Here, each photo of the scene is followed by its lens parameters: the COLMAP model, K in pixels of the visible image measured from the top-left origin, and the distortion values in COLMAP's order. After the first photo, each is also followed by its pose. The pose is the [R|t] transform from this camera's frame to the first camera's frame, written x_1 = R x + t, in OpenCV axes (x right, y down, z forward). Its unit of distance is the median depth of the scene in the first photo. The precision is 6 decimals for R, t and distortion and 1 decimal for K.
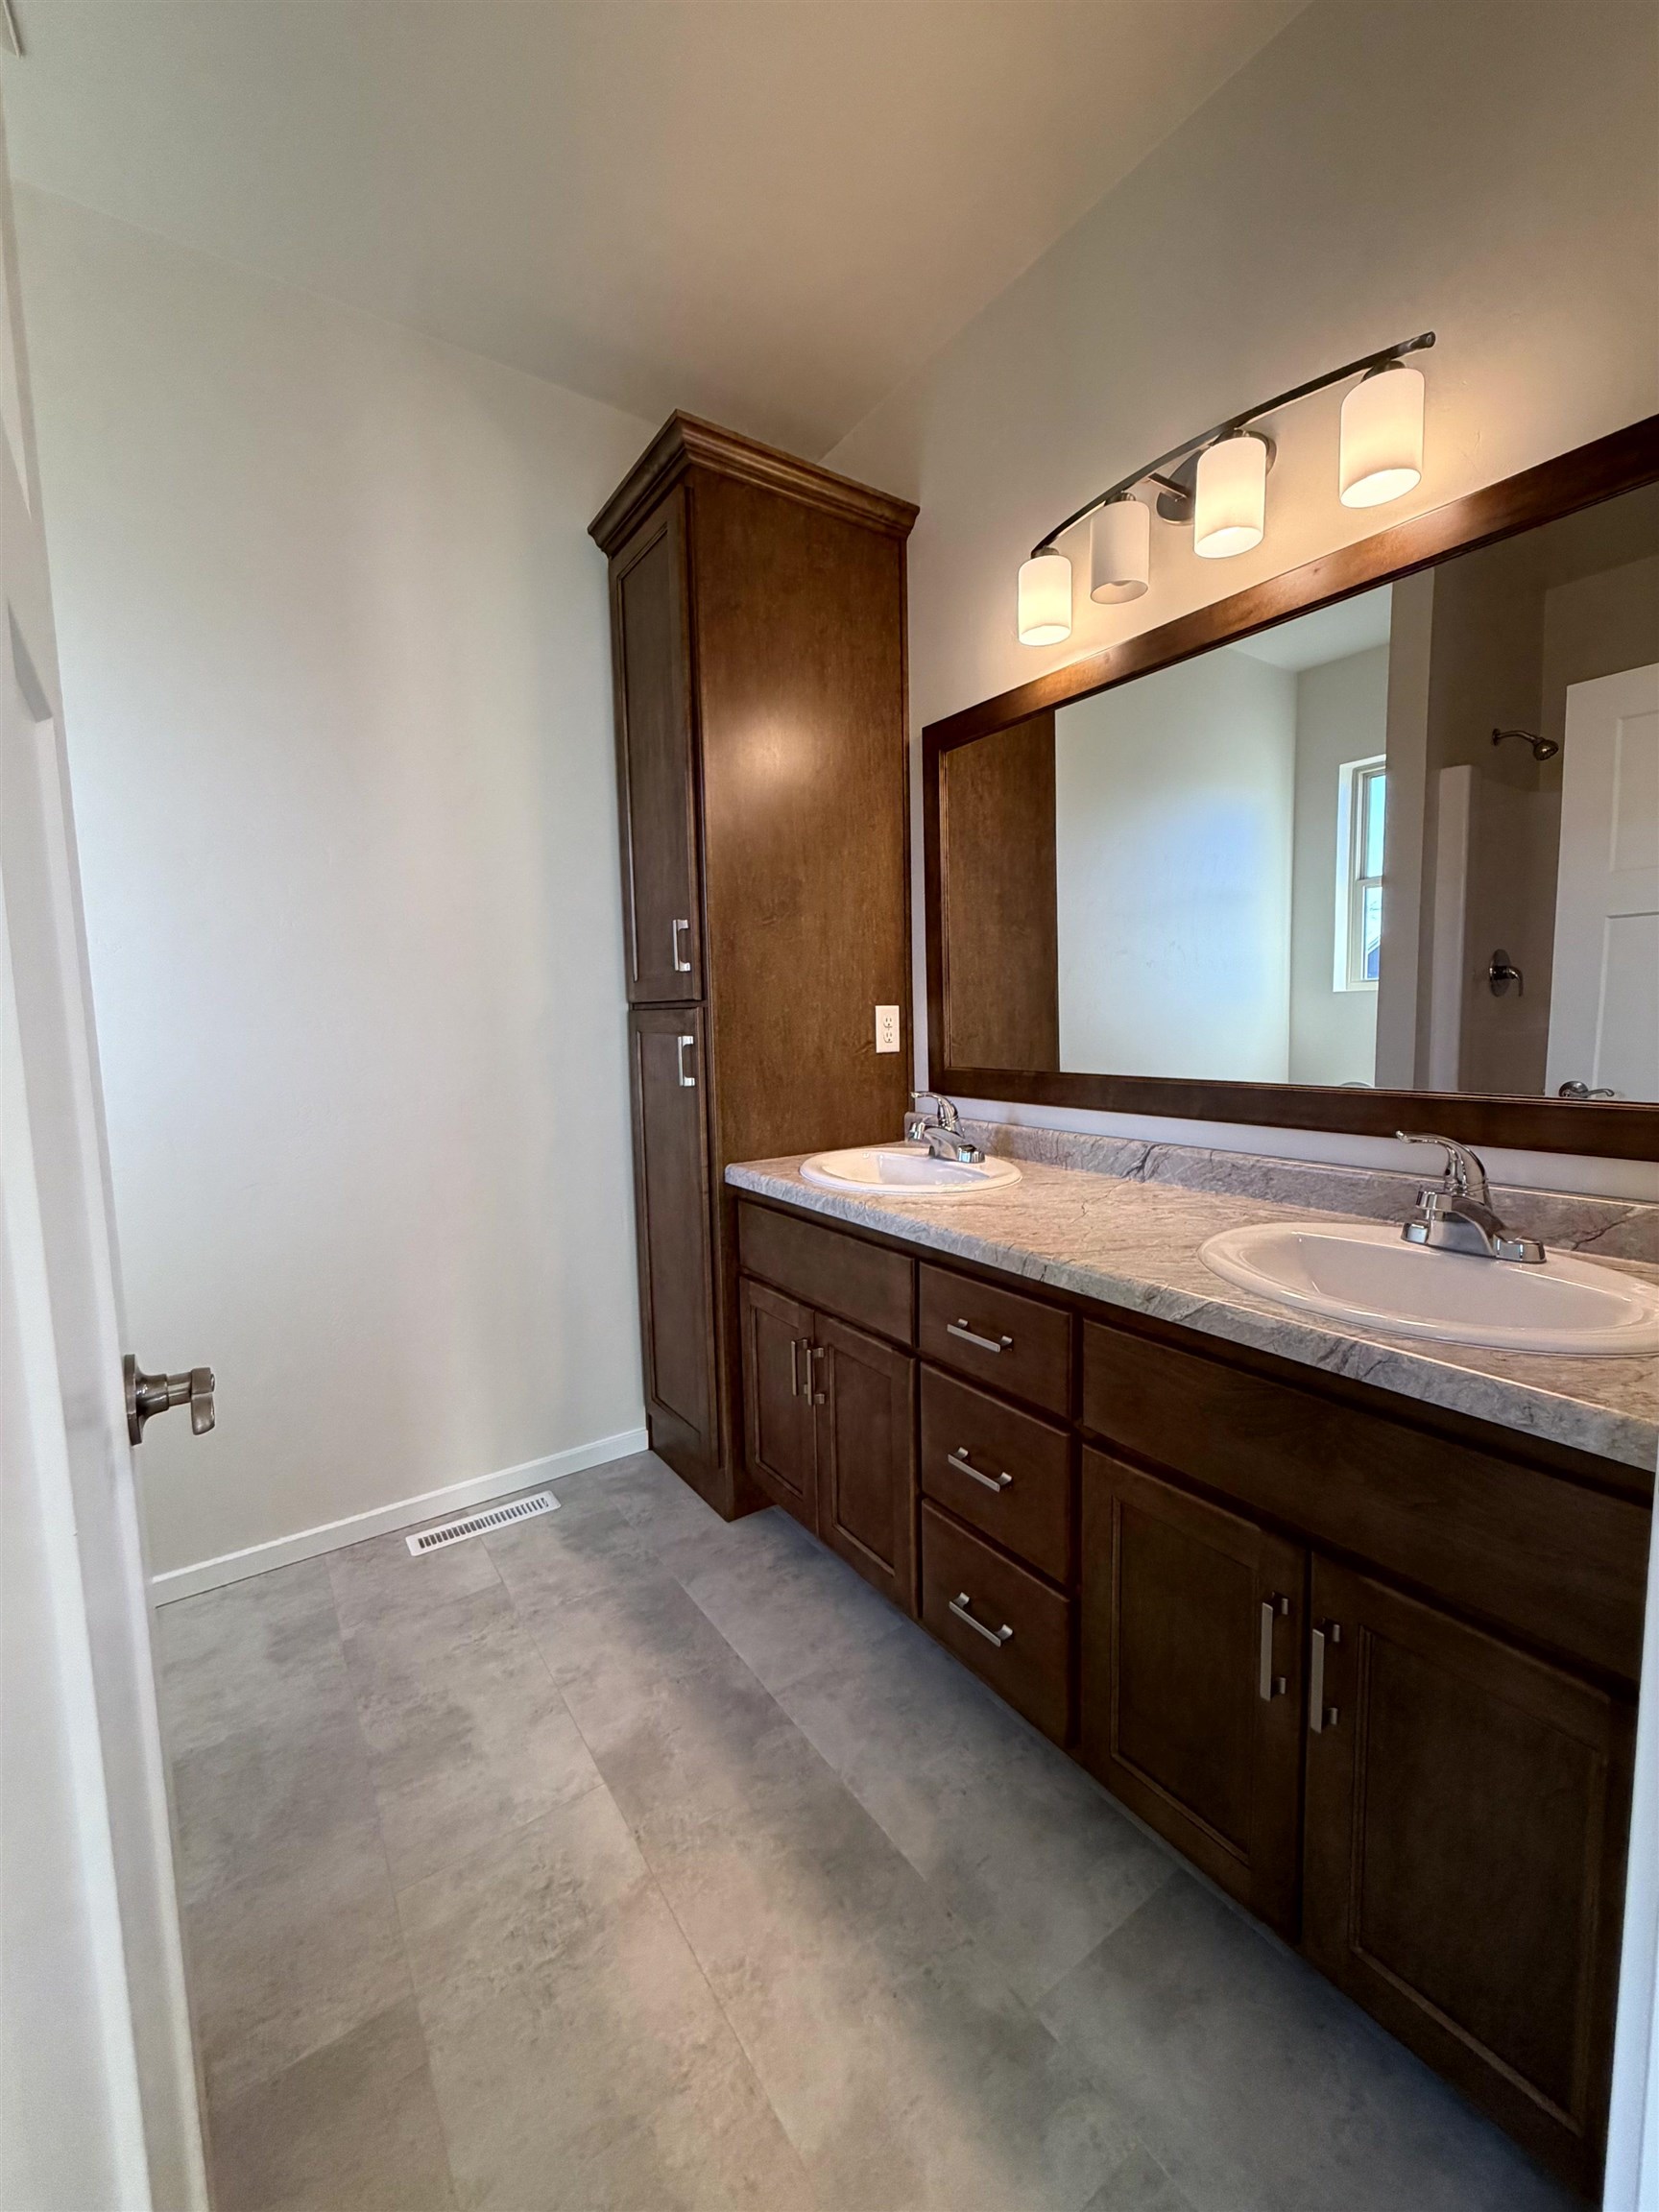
lens RADIAL K [[887.5, 0, 829.5], [0, 887.5, 1102.7], [0, 0, 1]] dist [0.001420, 0.000027]
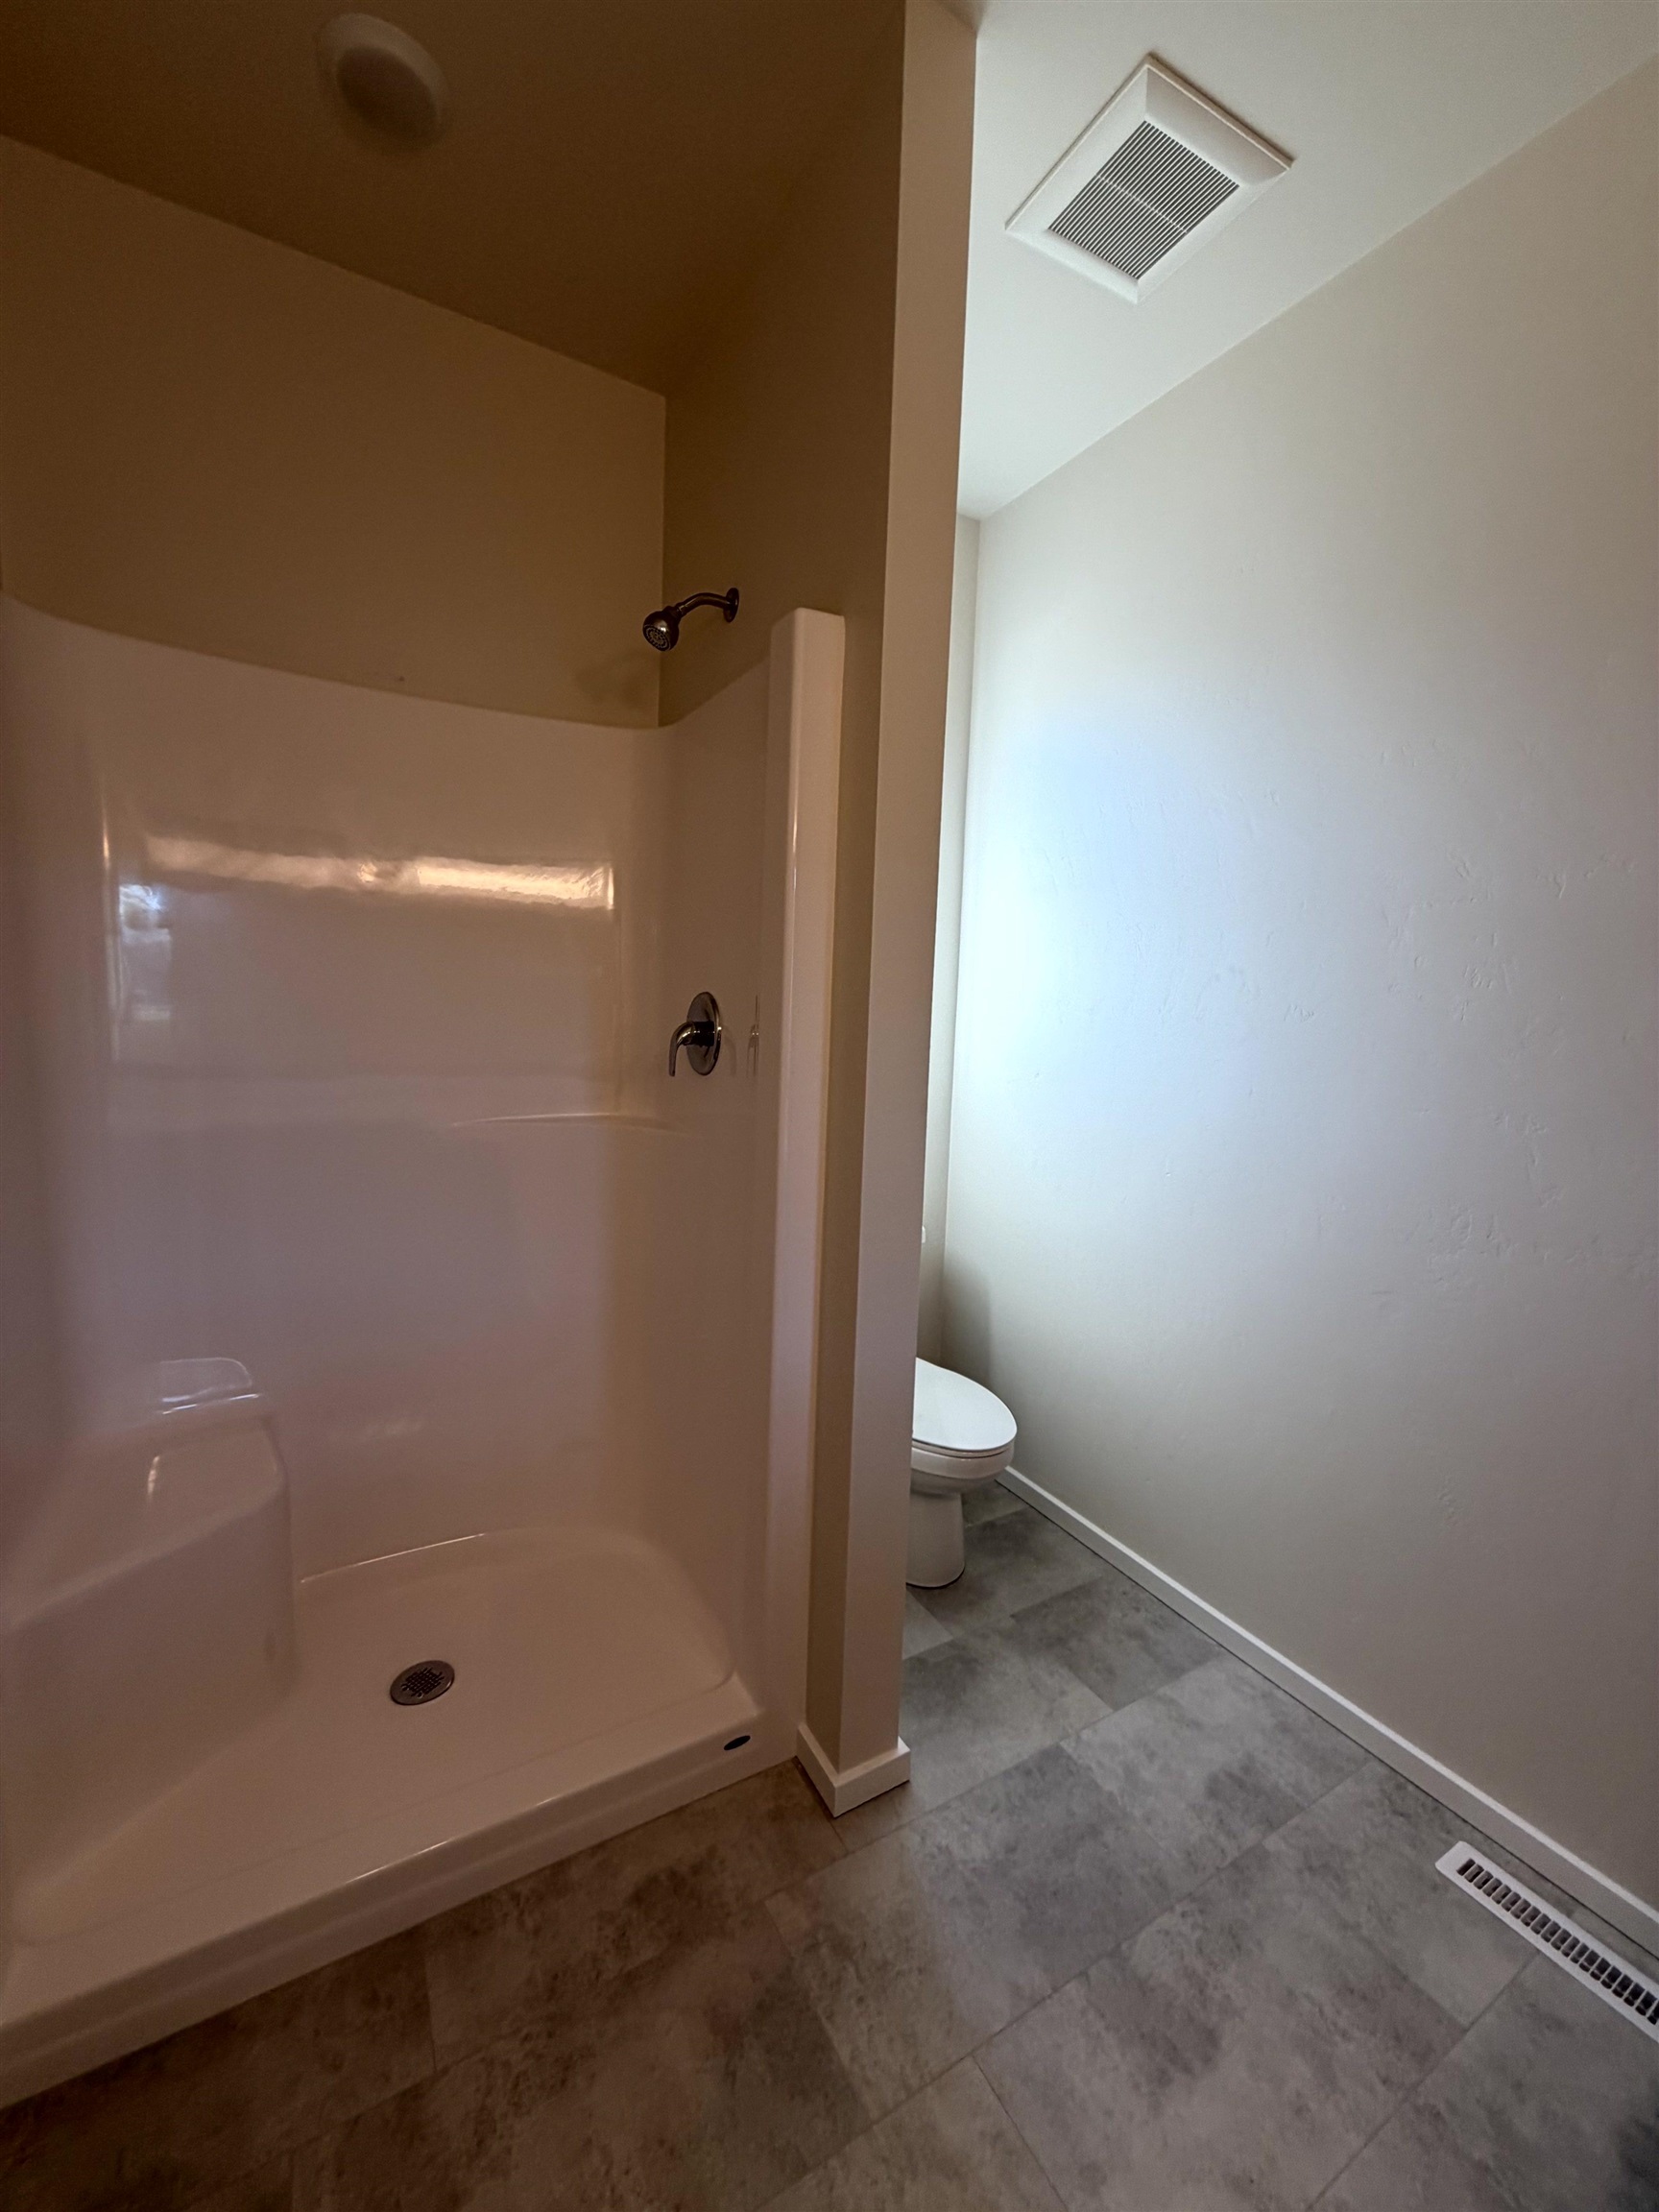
lens RADIAL K [[887.5, 0, 827.2], [0, 887.5, 1099.0], [0, 0, 1]] dist [0.001420, 0.000027]
pose [[-0.097351, 0.114503, -0.988641, 0.233533], [-0.119002, 0.984894, 0.125787, -0.138239], [0.988110, 0.129896, -0.082254, 0.558546]]
